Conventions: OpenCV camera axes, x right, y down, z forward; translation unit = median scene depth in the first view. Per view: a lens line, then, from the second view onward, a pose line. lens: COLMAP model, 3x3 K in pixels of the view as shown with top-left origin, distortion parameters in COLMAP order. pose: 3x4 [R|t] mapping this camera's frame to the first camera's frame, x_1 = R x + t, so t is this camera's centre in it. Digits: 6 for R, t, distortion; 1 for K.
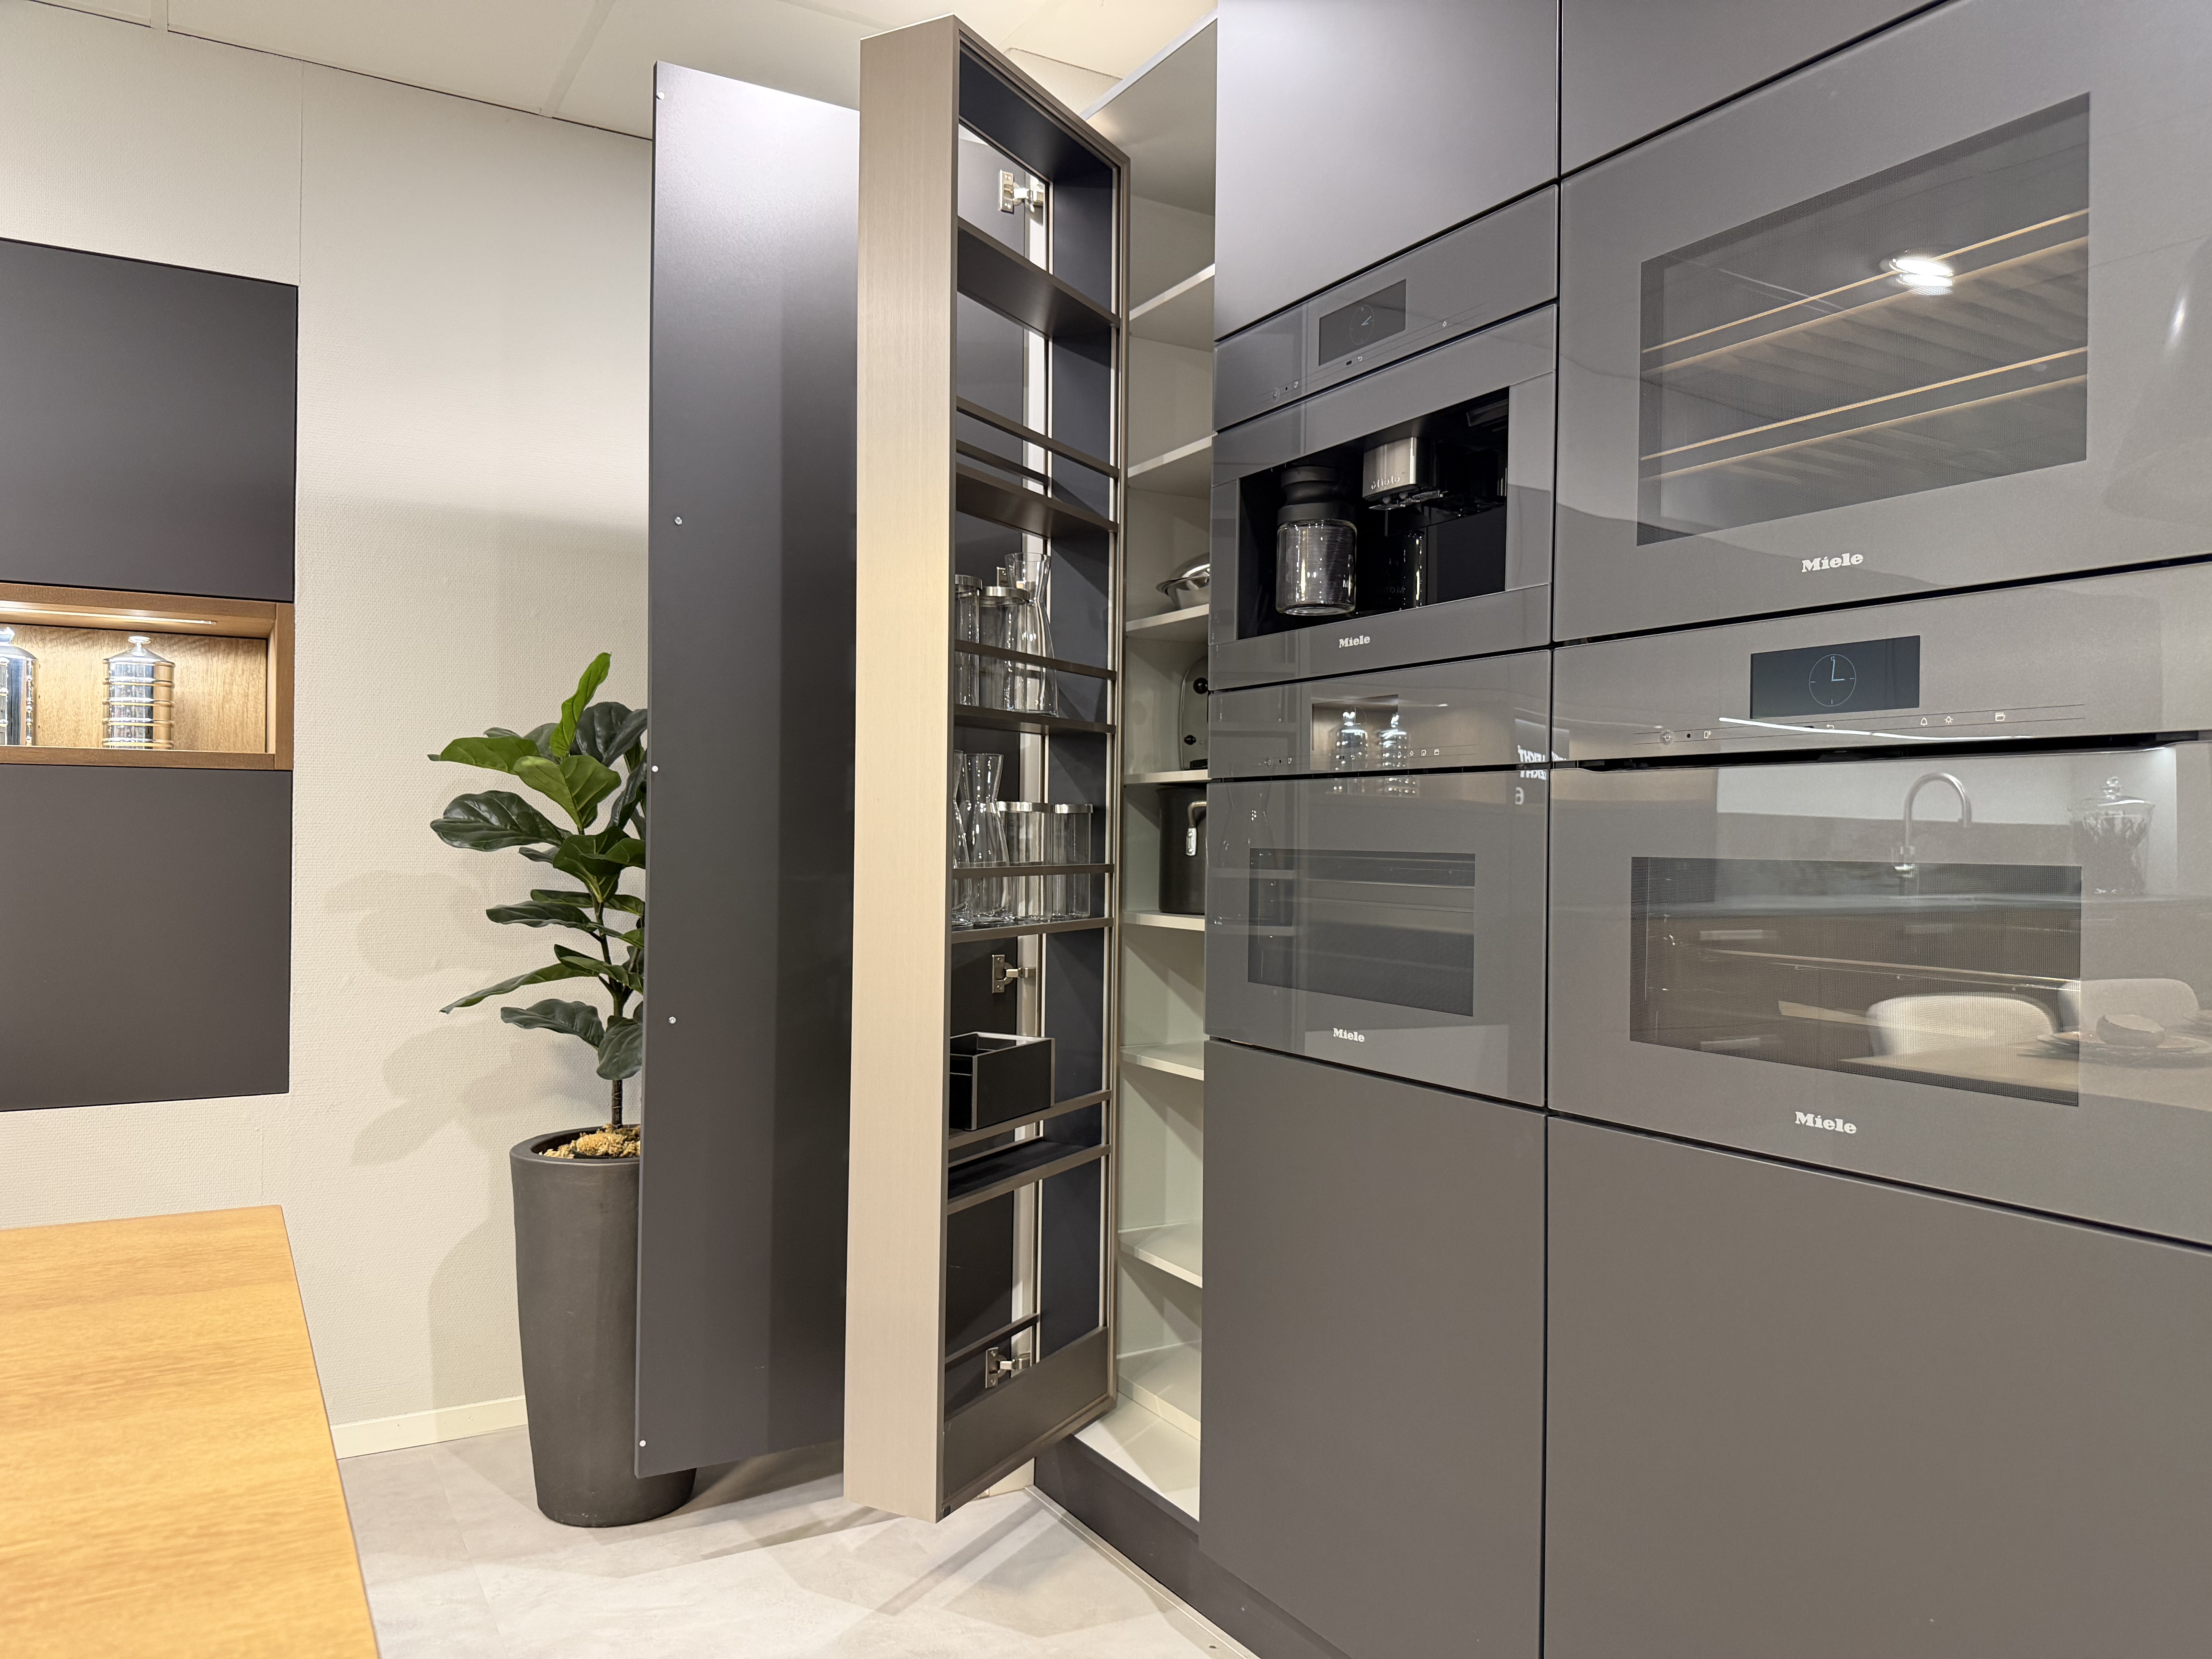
lens RADIAL K [[1562.8, 0, 1100.0], [0, 1562.8, 834.9], [0, 0, 1]] dist [0.075508, -0.116346]
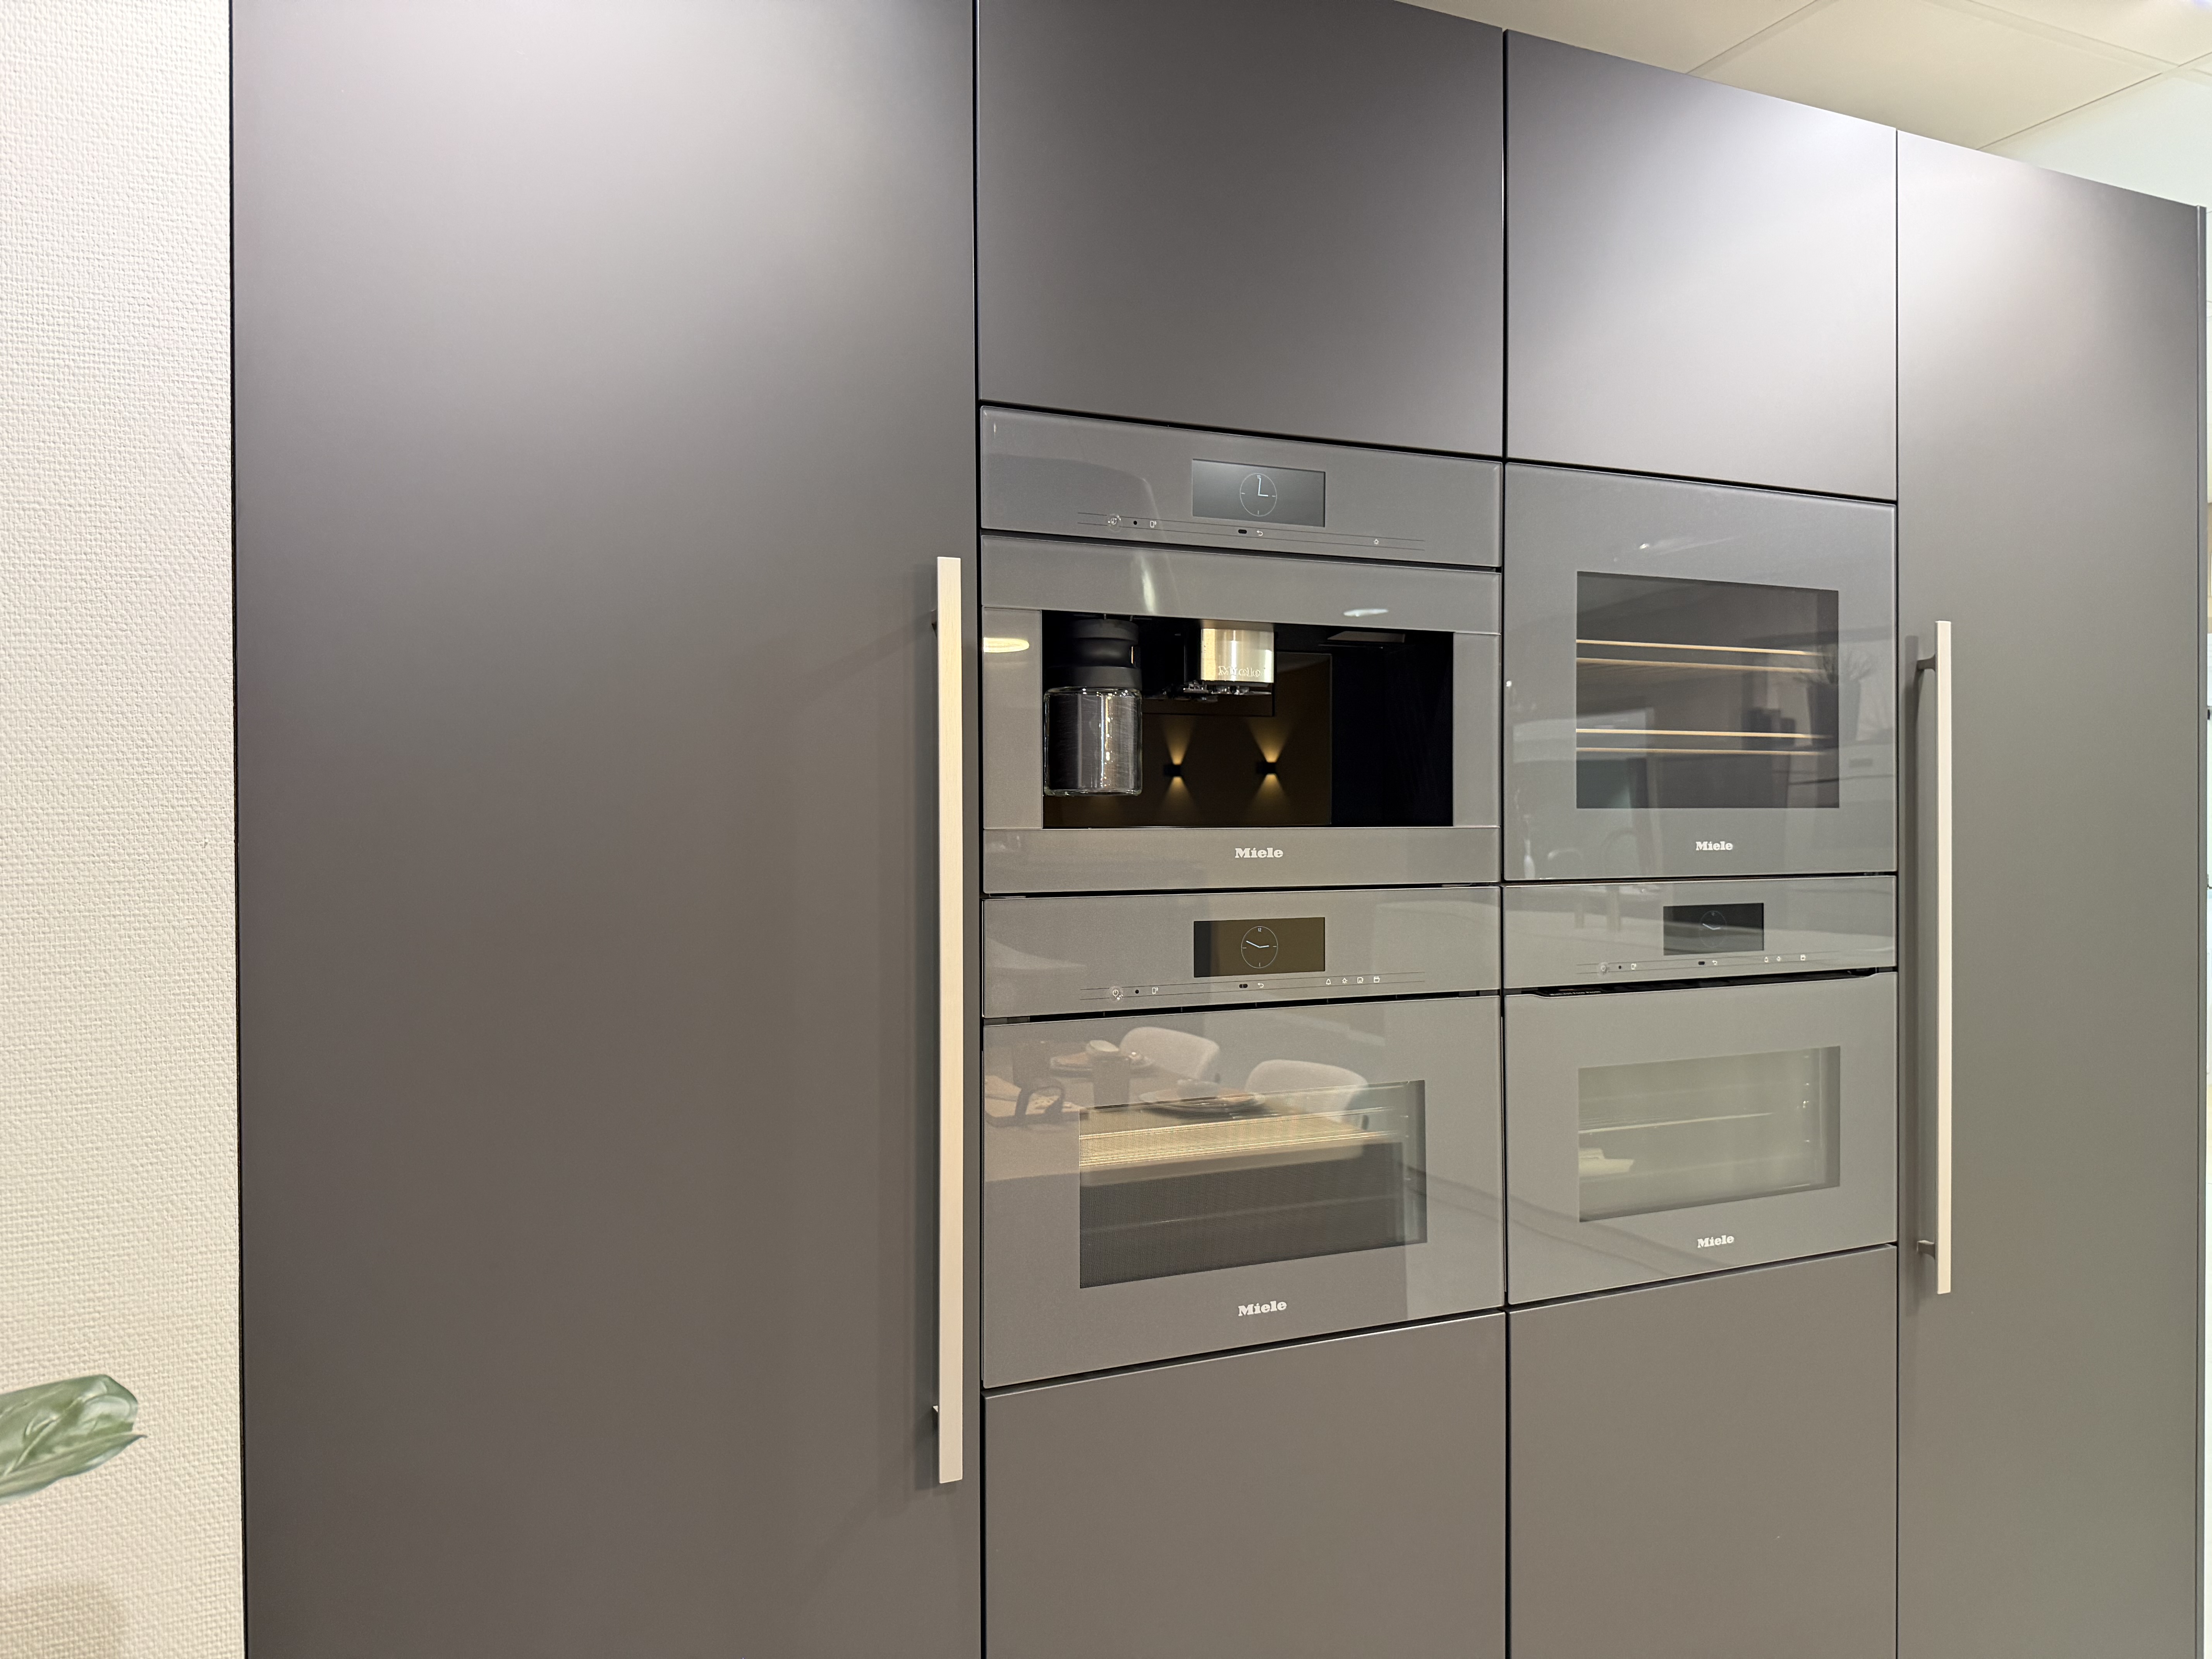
lens RADIAL K [[1574.8, 0, 1094.5], [0, 1574.8, 839.2], [0, 0, 1]] dist [0.034846, -0.064260]
pose [[0.111903, -0.013454, 0.993628, -0.556579], [0.009748, 0.999875, 0.012440, -0.111228], [-0.993671, 0.008294, 0.112020, 0.769206]]
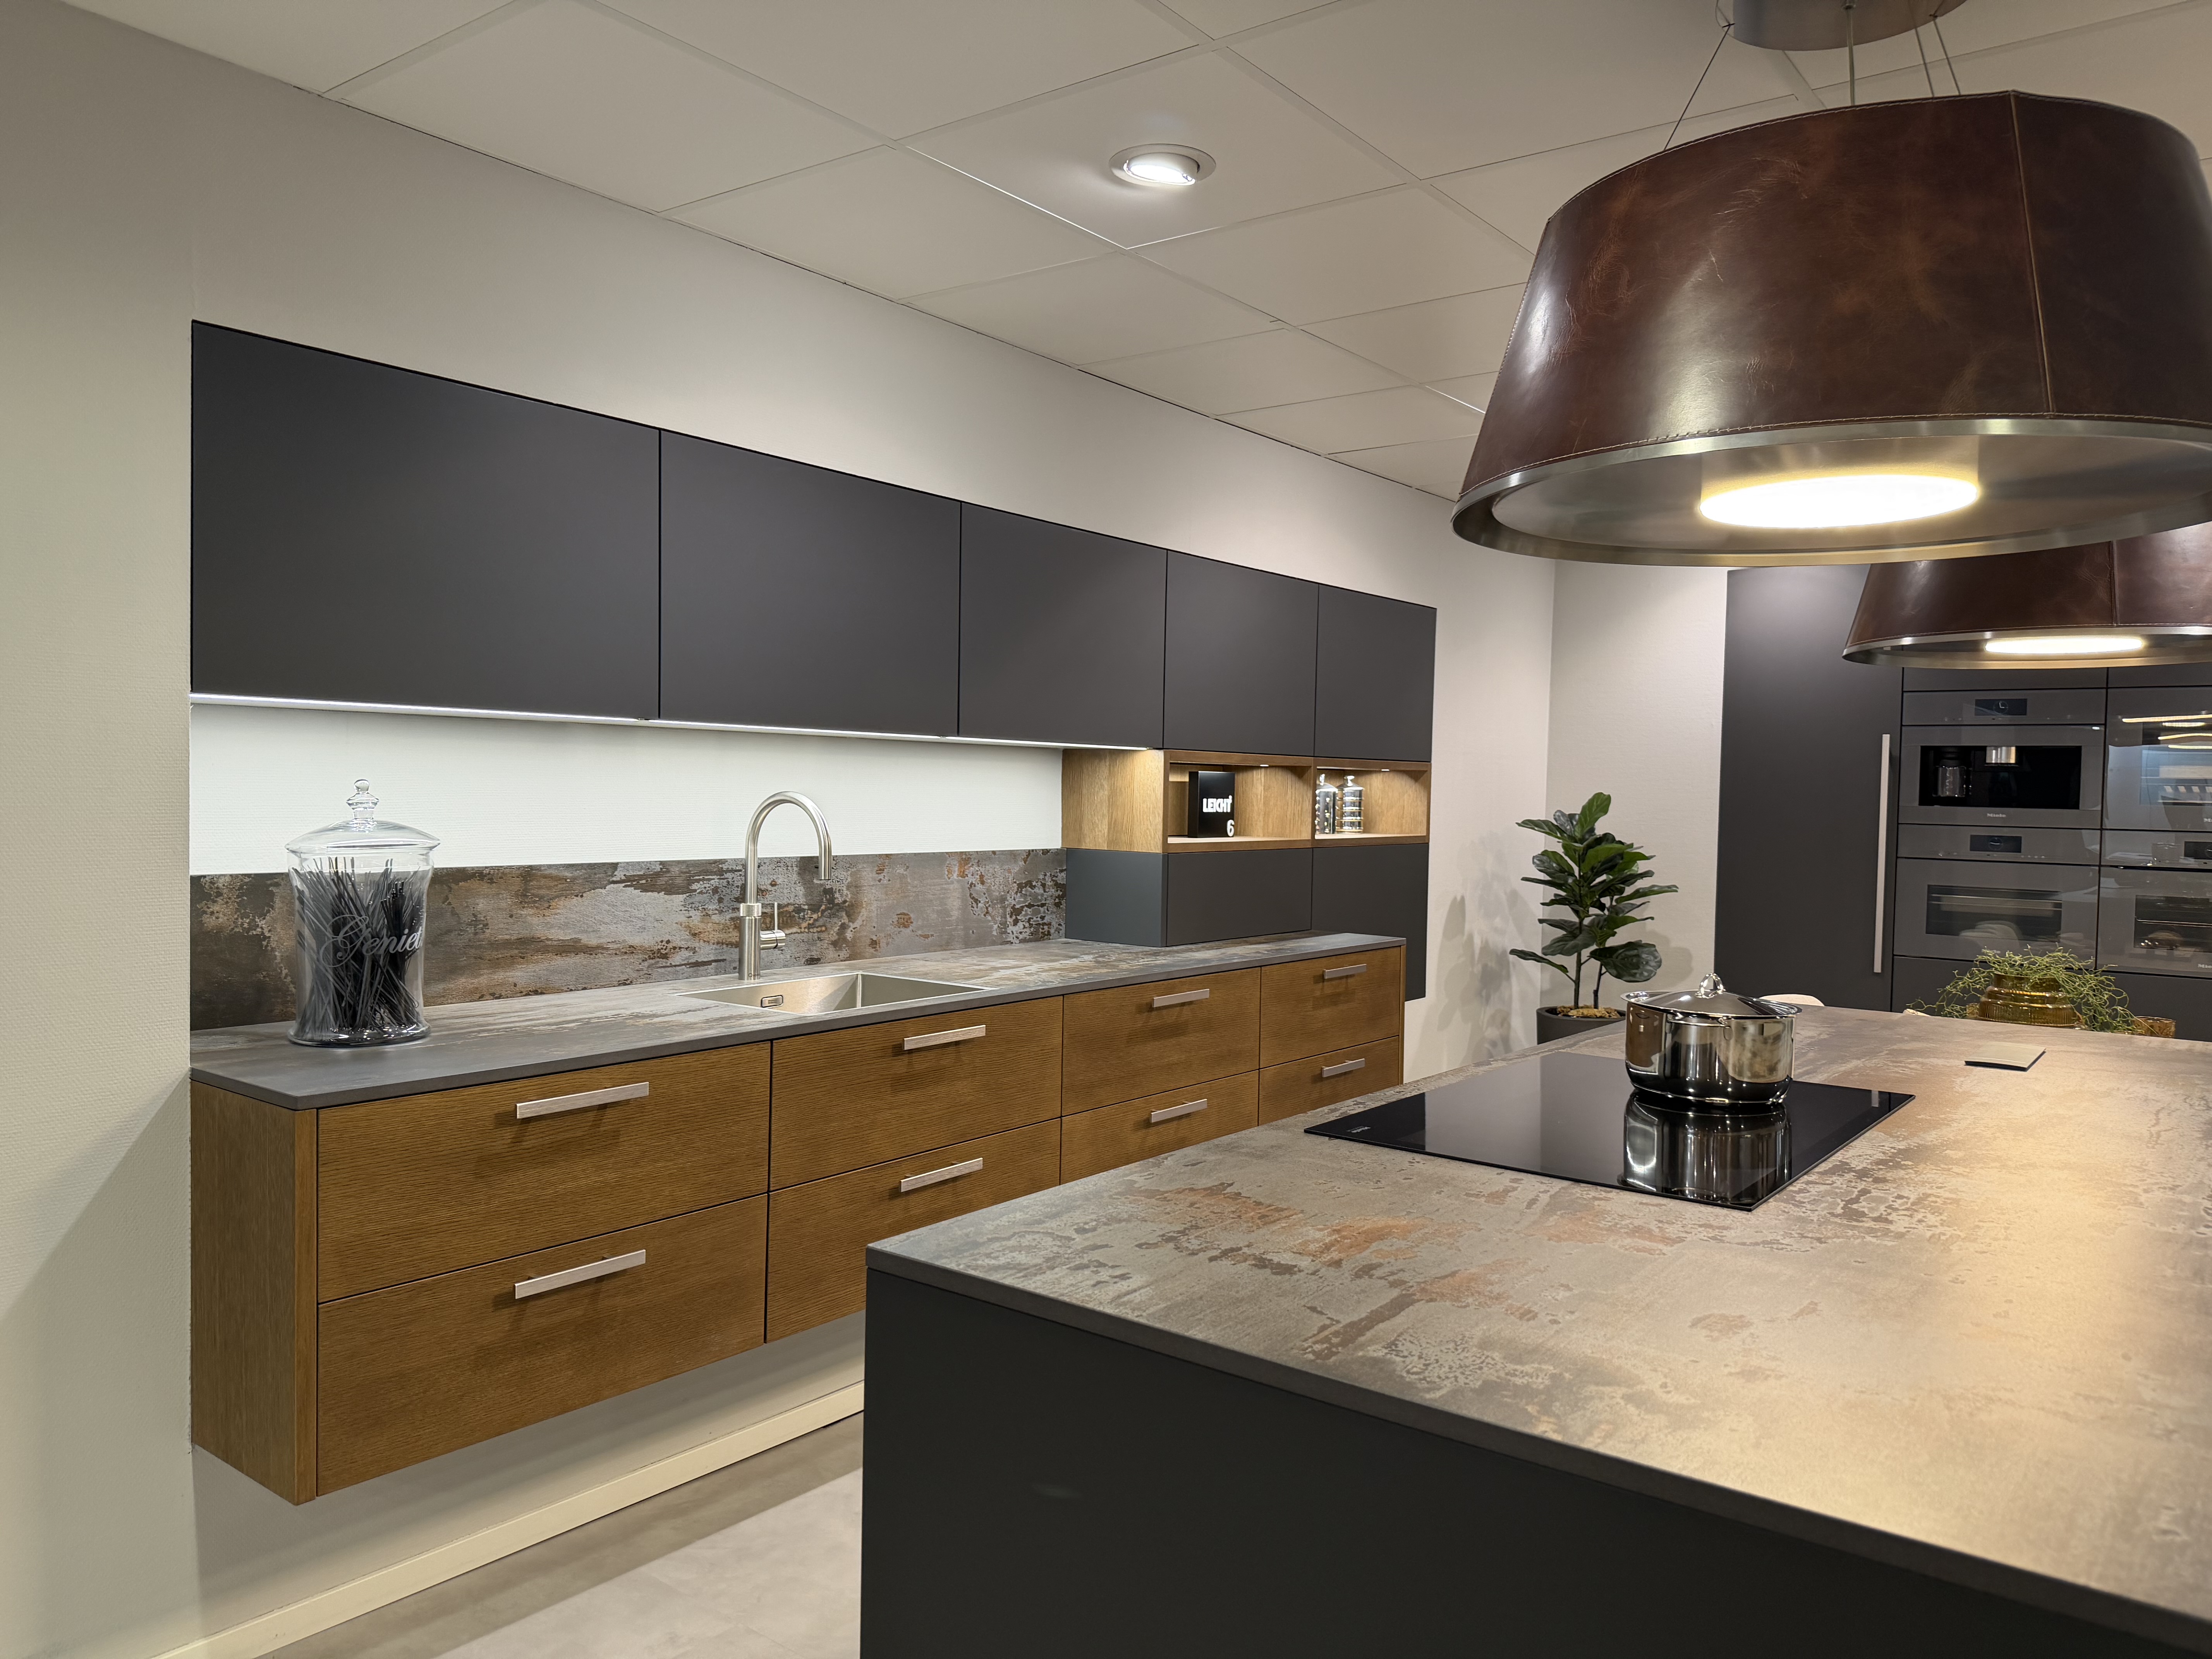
lens RADIAL K [[1543.9, 0, 1100.2], [0, 1543.9, 833.7], [0, 0, 1]] dist [0.172495, -0.348849]
pose [[0.929322, -0.005198, 0.369234, -1.898857], [-0.009242, 0.999260, 0.037327, -0.141861], [-0.369155, -0.038101, 0.928587, -0.842206]]
